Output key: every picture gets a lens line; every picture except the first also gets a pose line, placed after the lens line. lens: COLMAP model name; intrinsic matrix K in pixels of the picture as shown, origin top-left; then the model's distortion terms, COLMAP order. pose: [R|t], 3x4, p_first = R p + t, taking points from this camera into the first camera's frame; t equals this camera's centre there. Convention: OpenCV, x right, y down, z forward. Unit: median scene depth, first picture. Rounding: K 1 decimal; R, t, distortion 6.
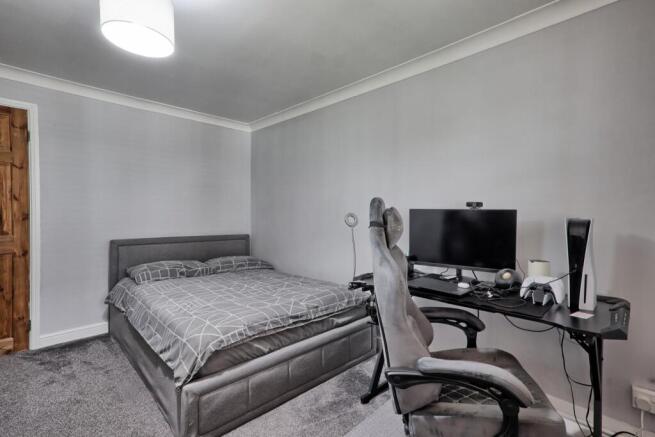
lens RADIAL K [[303.9, 0, 329.4], [0, 303.9, 217.4], [0, 0, 1]] dist [-0.027843, 0.030922]
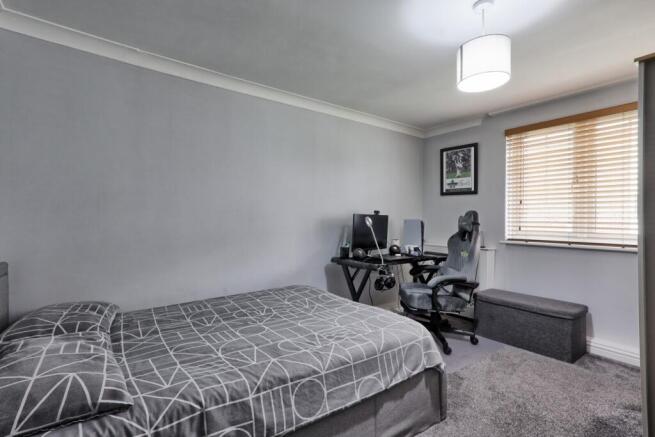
lens RADIAL K [[303.9, 0, 329.4], [0, 303.9, 217.4], [0, 0, 1]] dist [-0.027843, 0.030922]
pose [[0.209584, -0.020077, 0.977584, -1.376300], [-0.007657, 0.999725, 0.022174, -0.049320], [-0.977761, -0.012133, 0.209373, 0.875492]]
